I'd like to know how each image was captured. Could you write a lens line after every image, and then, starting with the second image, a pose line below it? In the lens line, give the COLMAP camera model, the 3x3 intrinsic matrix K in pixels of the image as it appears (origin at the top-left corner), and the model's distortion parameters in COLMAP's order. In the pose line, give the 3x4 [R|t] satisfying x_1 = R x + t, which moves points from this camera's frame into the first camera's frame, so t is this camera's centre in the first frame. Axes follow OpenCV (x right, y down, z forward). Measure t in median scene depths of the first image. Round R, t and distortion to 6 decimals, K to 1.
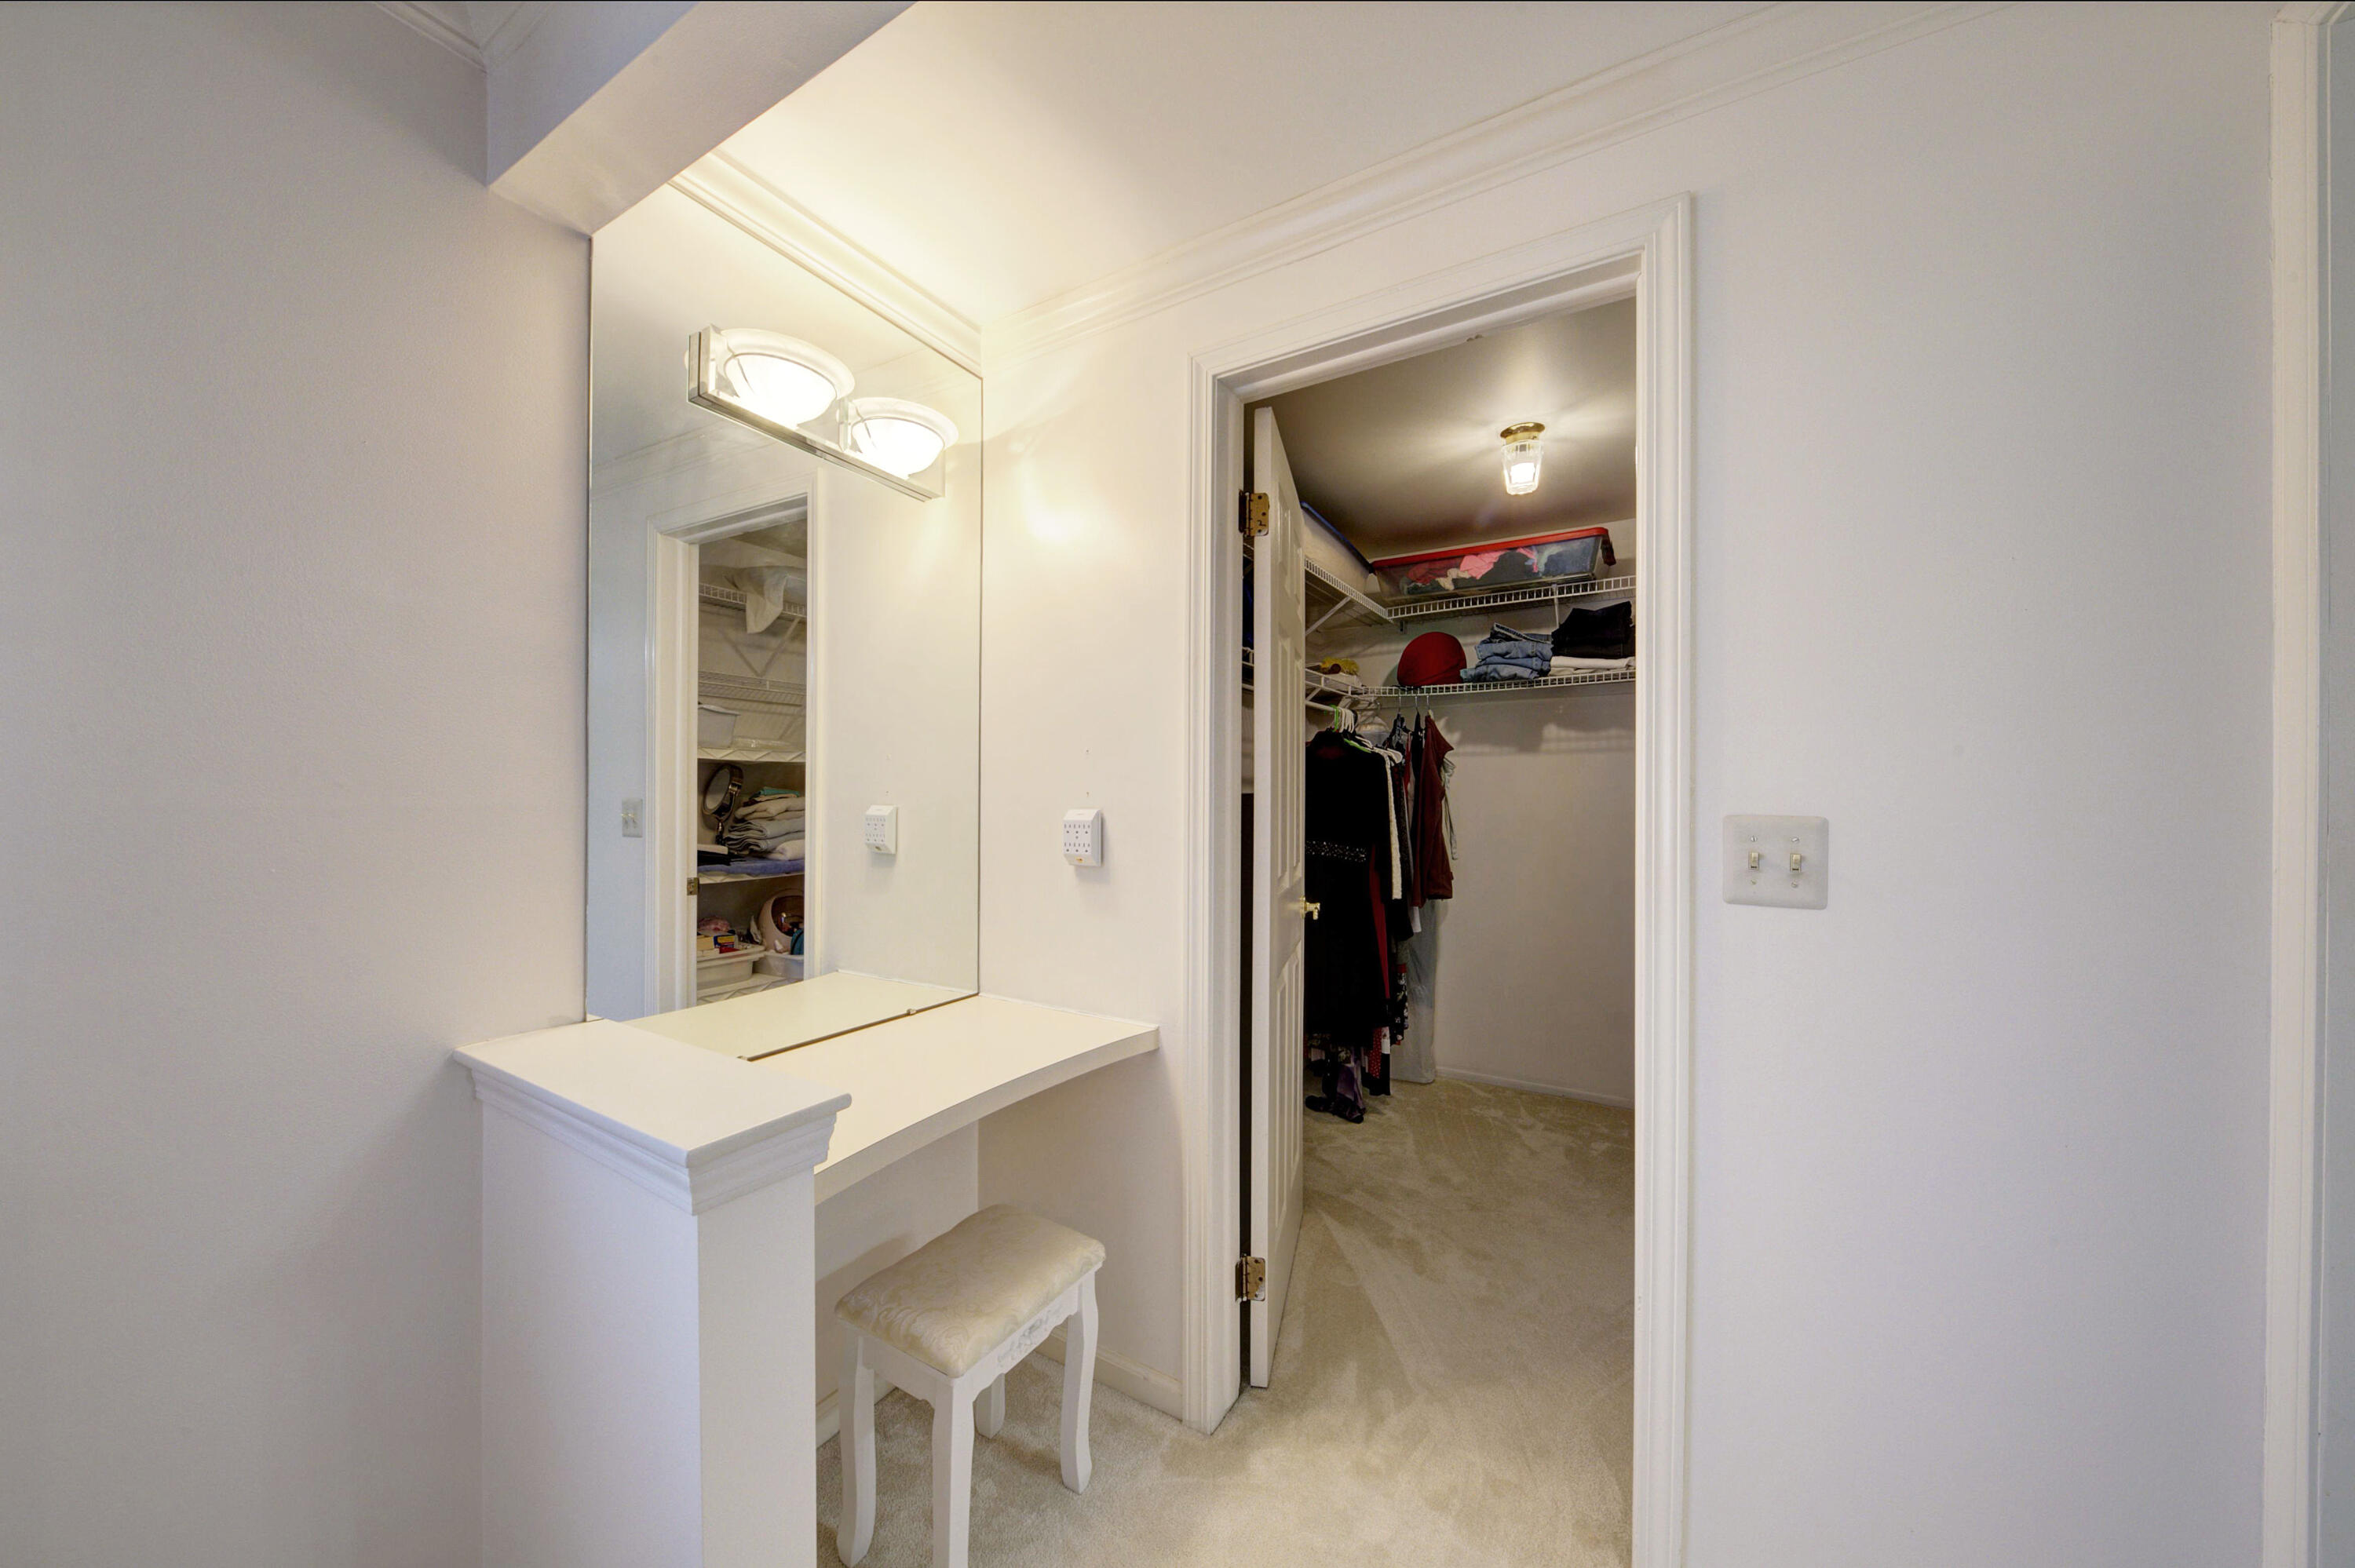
lens RADIAL K [[807.3, 0, 1177.8], [0, 807.3, 794.9], [0, 0, 1]] dist [0.012463, -0.008160]
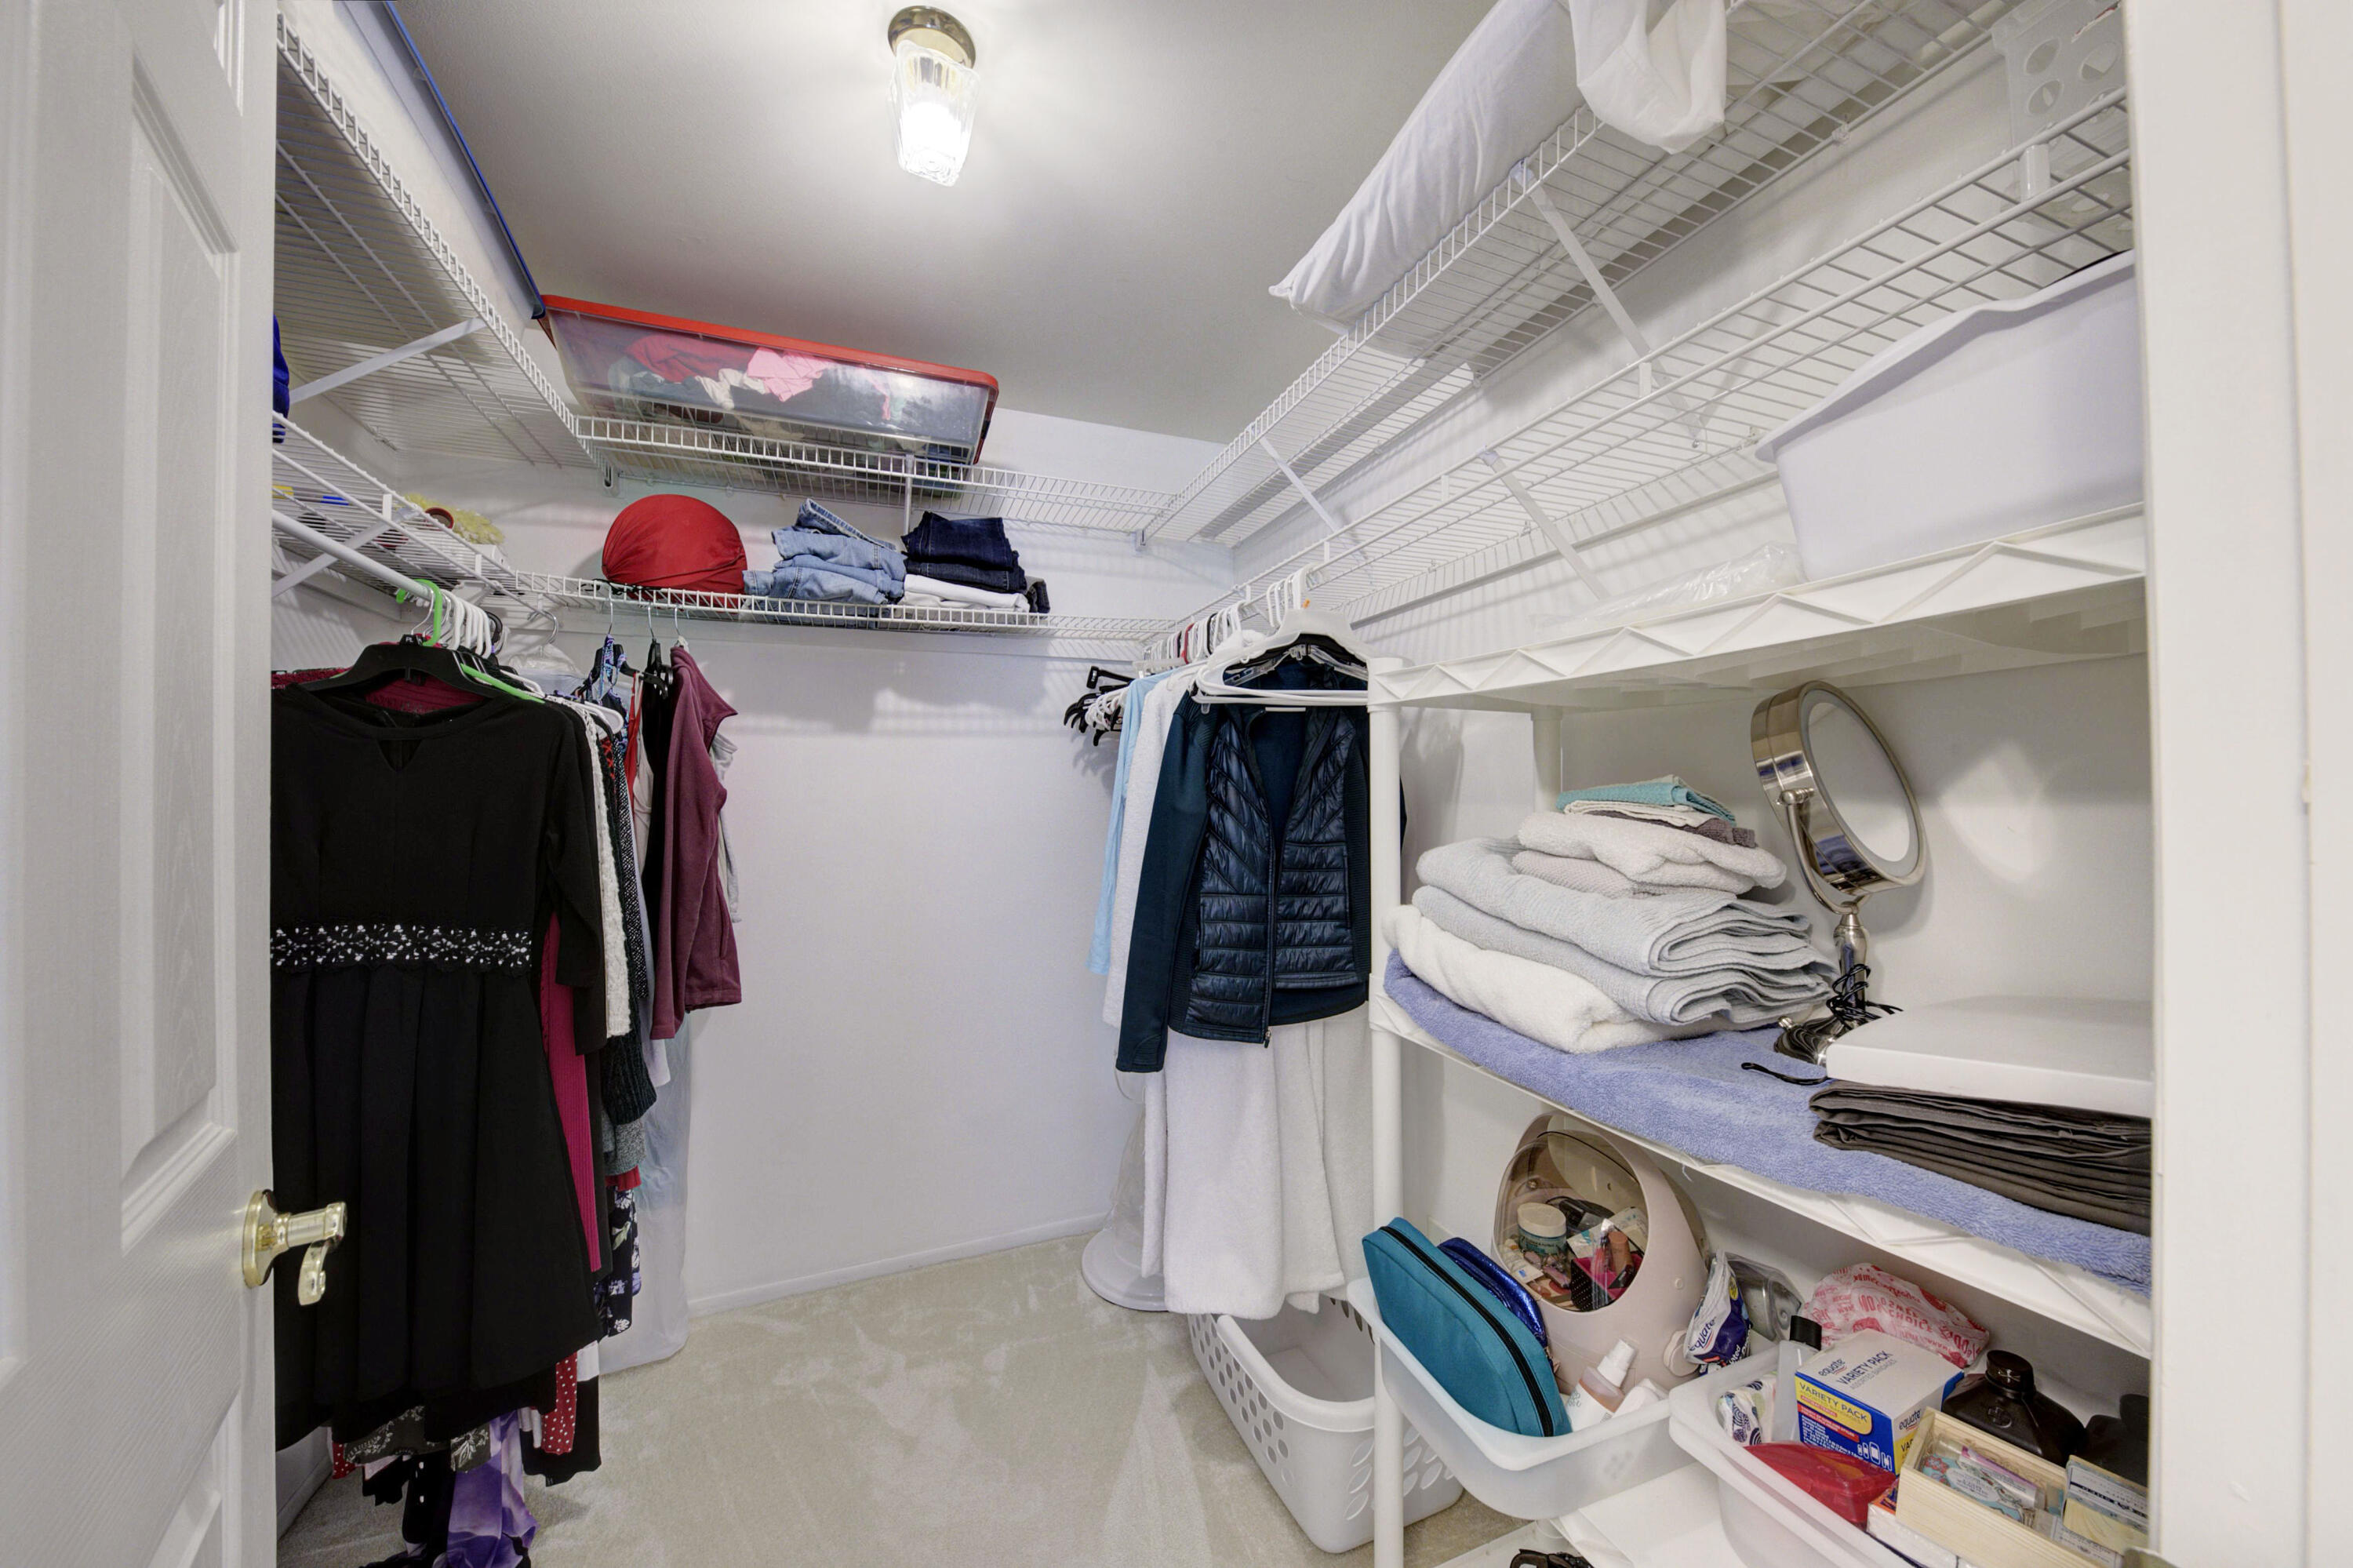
lens RADIAL K [[806.8, 0, 1176.8], [0, 806.8, 794.9], [0, 0, 1]] dist [0.012463, -0.008160]
pose [[0.605475, -0.003211, 0.795858, 0.097622], [0.011772, 0.999919, -0.004921, 0.001545], [-0.795777, 0.012348, 0.605464, 0.460296]]
